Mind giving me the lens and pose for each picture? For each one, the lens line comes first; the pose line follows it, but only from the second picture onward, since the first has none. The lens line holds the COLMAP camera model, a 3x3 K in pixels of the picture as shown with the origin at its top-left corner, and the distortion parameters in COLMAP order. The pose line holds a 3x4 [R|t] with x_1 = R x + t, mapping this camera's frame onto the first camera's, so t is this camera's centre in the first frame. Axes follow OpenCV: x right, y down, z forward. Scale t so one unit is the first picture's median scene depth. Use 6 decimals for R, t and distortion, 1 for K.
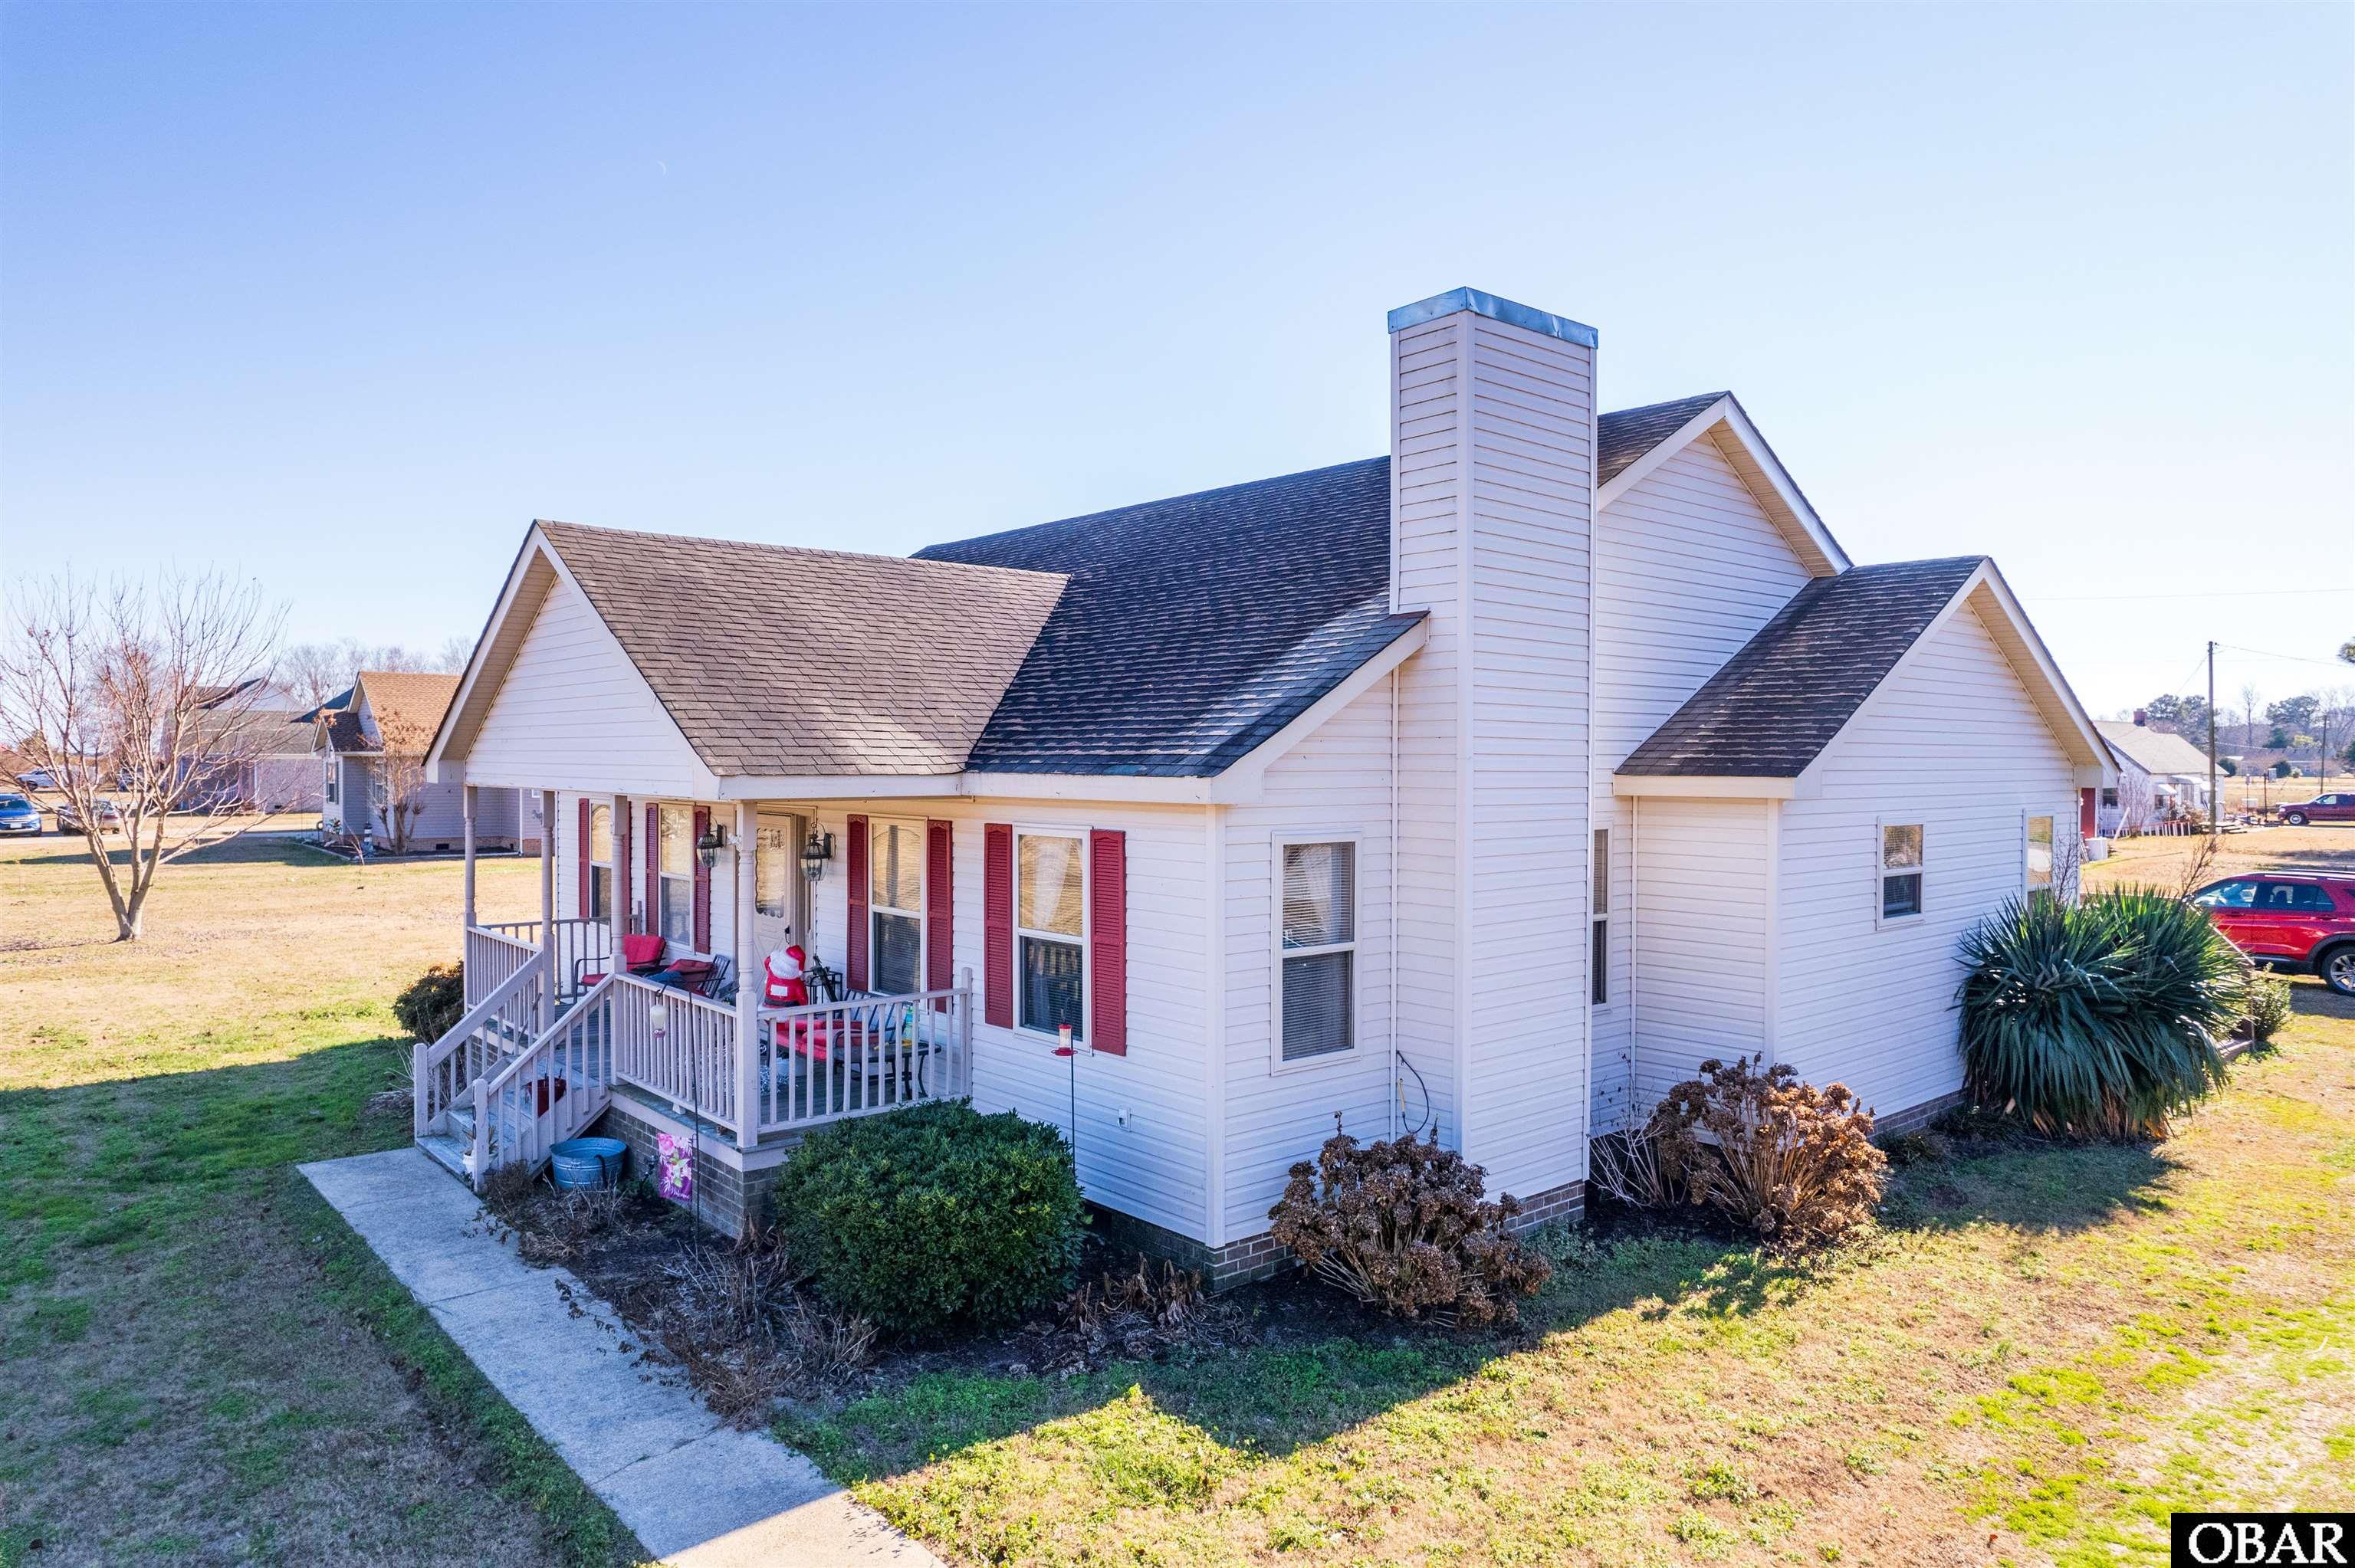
lens RADIAL K [[1474.2, 0, 1177.5], [0, 1474.2, 784.0], [0, 0, 1]] dist [-0.008555, -0.001496]
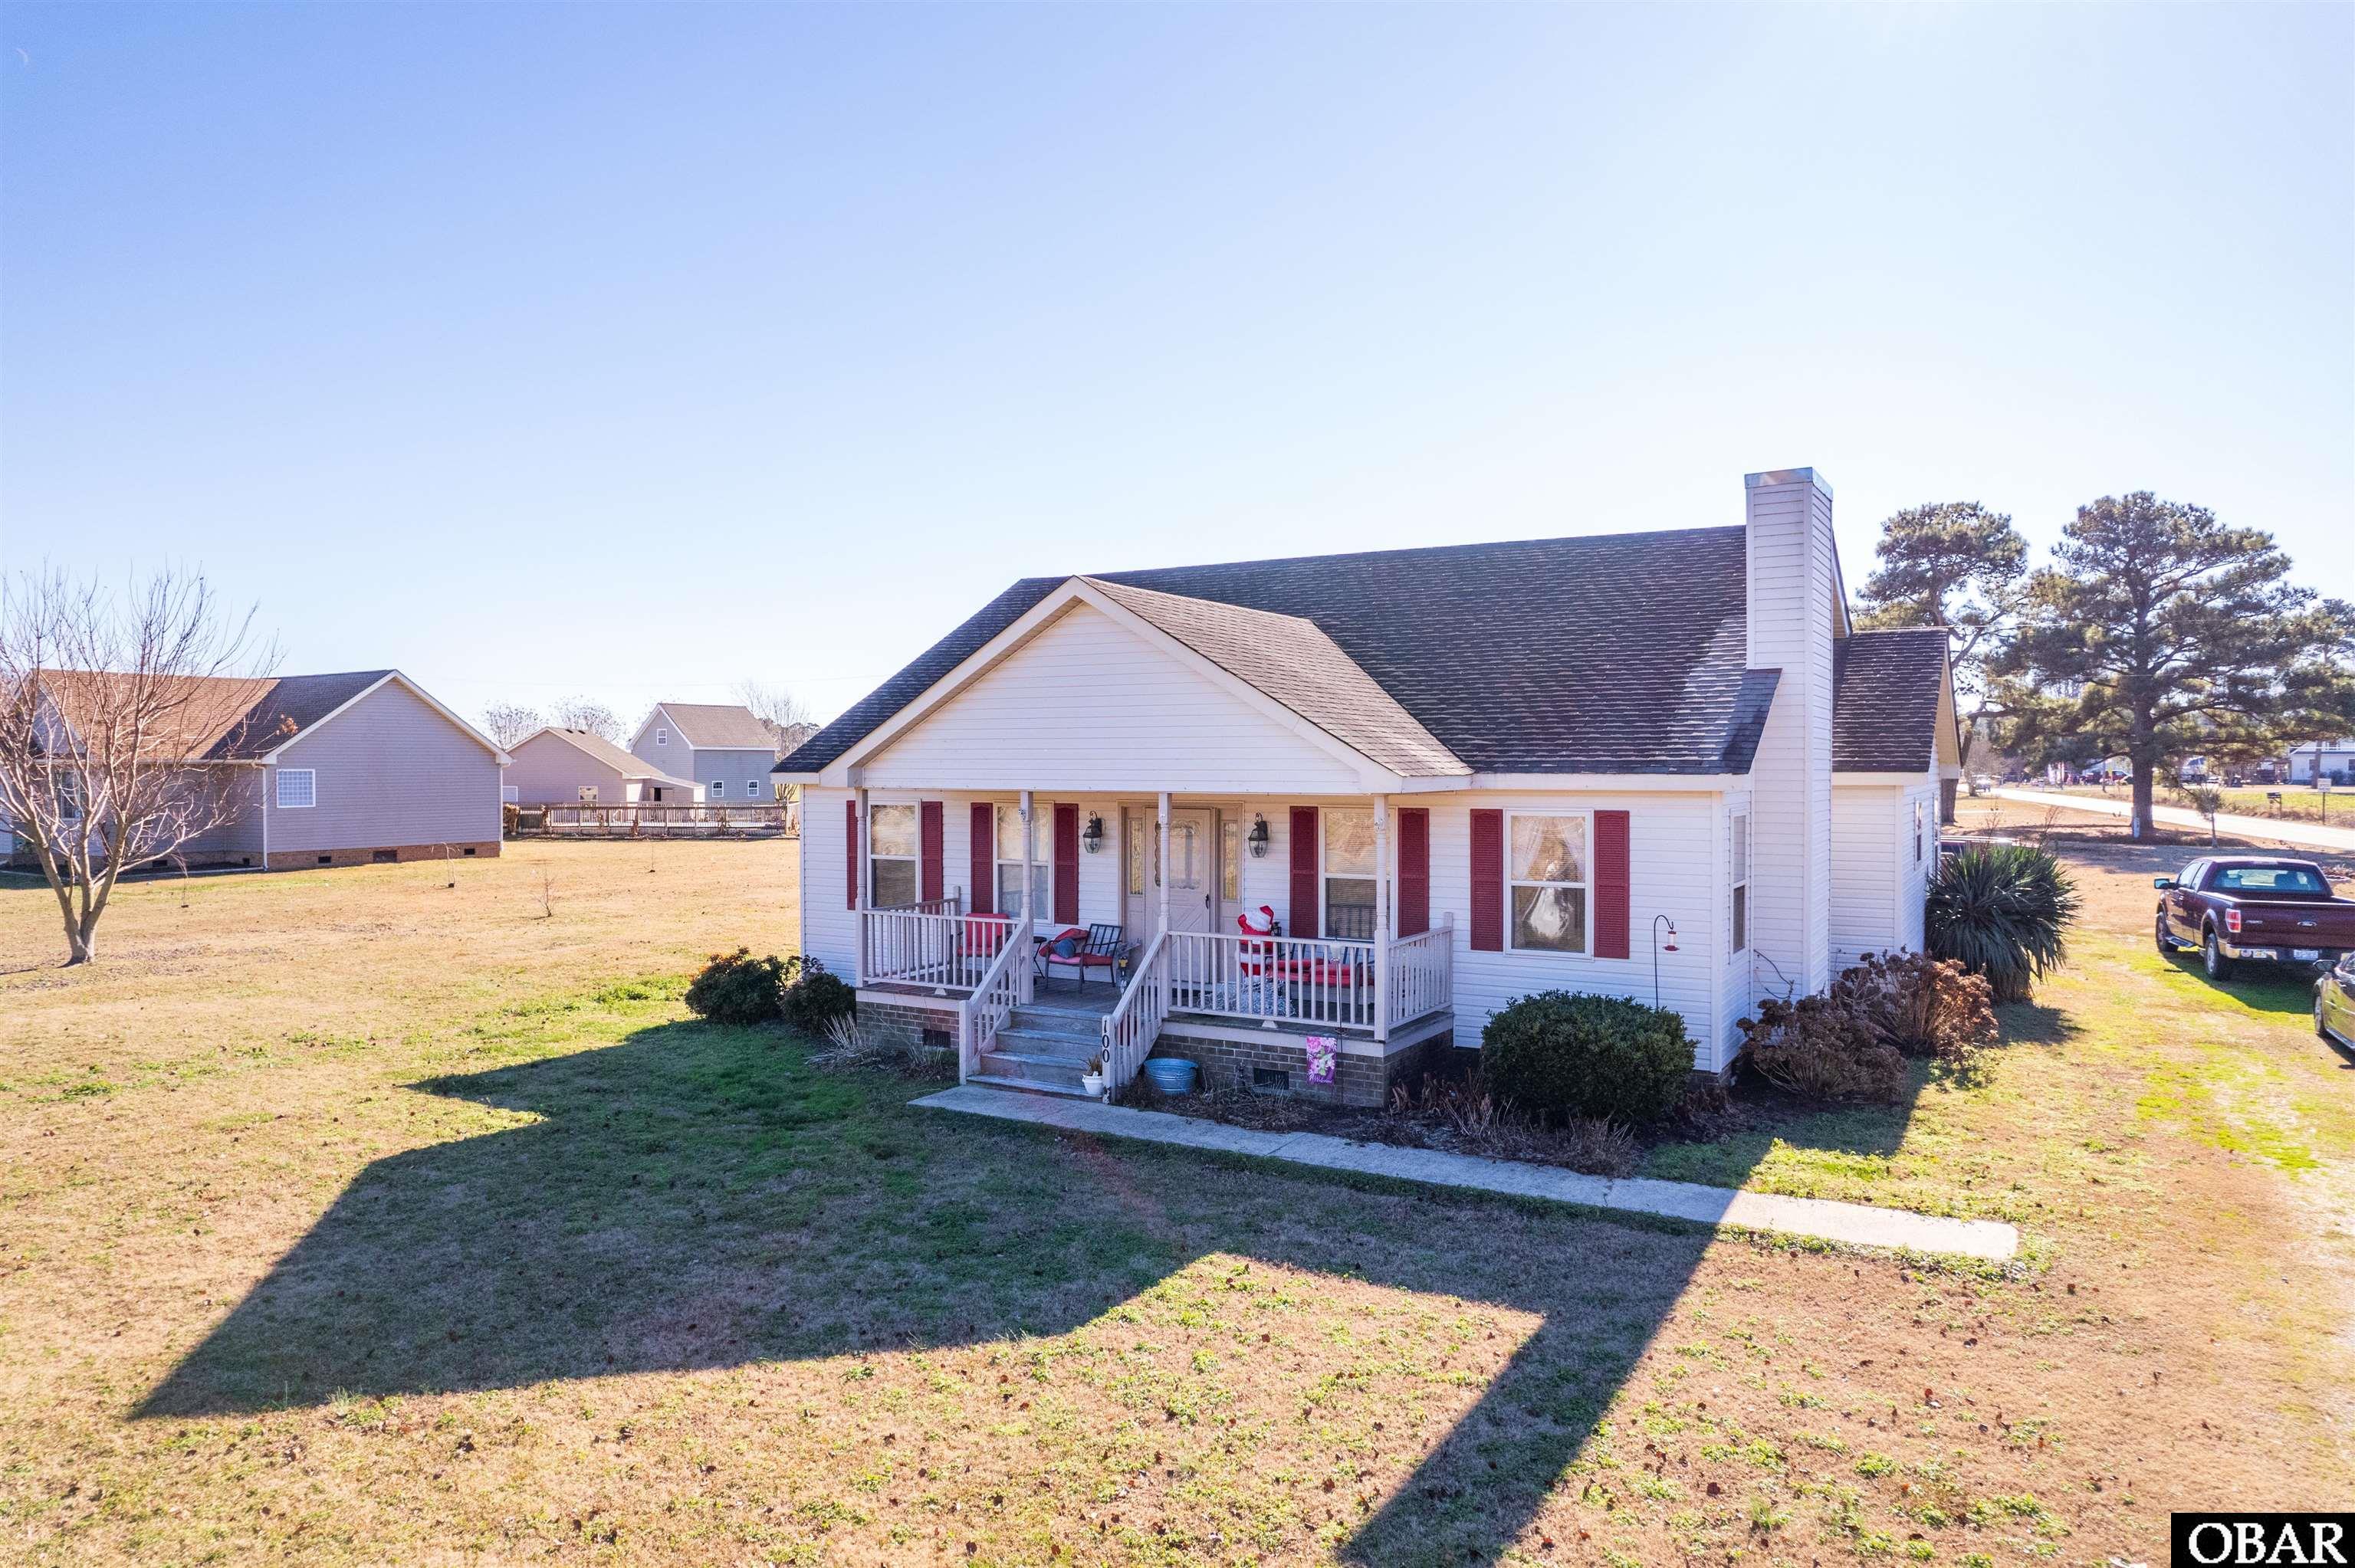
lens RADIAL K [[1474.2, 0, 1177.5], [0, 1474.2, 784.0], [0, 0, 1]] dist [-0.008555, -0.001496]
pose [[0.947255, -0.010094, 0.320320, -0.927201], [0.010387, 0.999946, 0.000792, -0.001141], [-0.320311, 0.002577, 0.947309, -0.274562]]
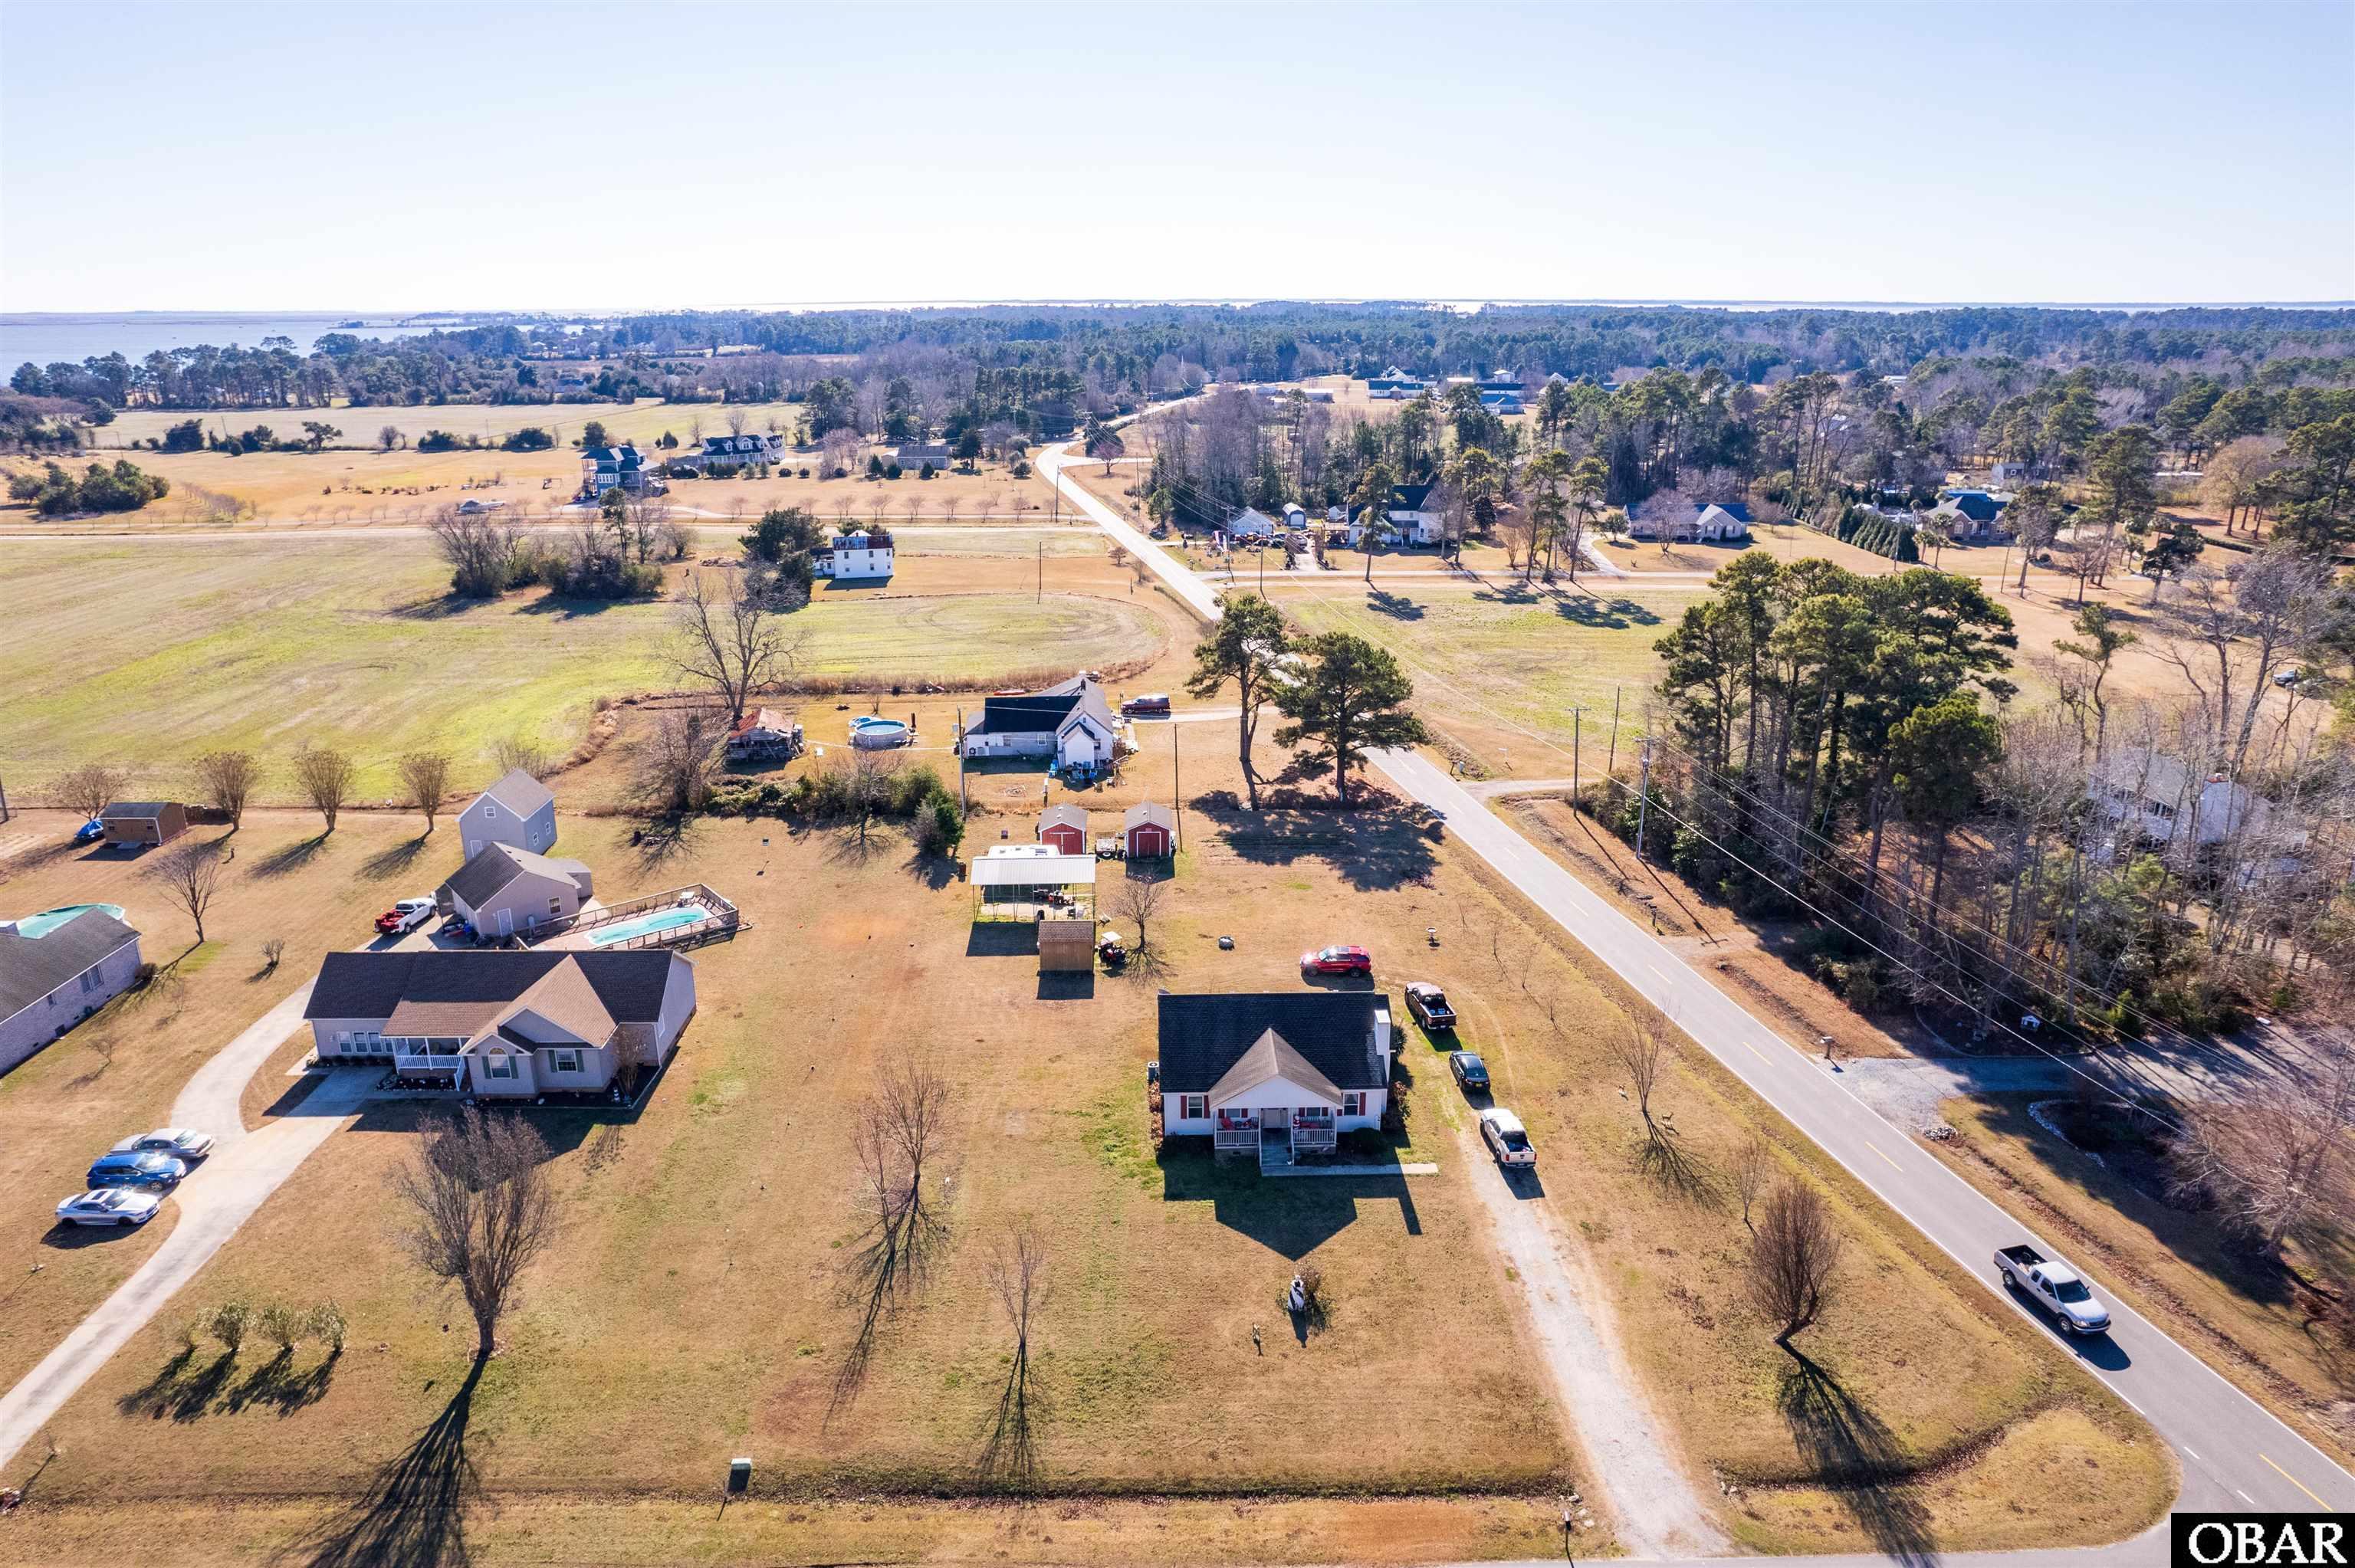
lens RADIAL K [[1474.2, 0, 1177.5], [0, 1474.2, 784.0], [0, 0, 1]] dist [-0.008555, -0.001496]
pose [[0.627726, -0.242274, 0.739772, -6.388787], [0.010501, 0.952883, 0.303157, -4.131176], [-0.778363, -0.182531, 0.600694, -2.853821]]
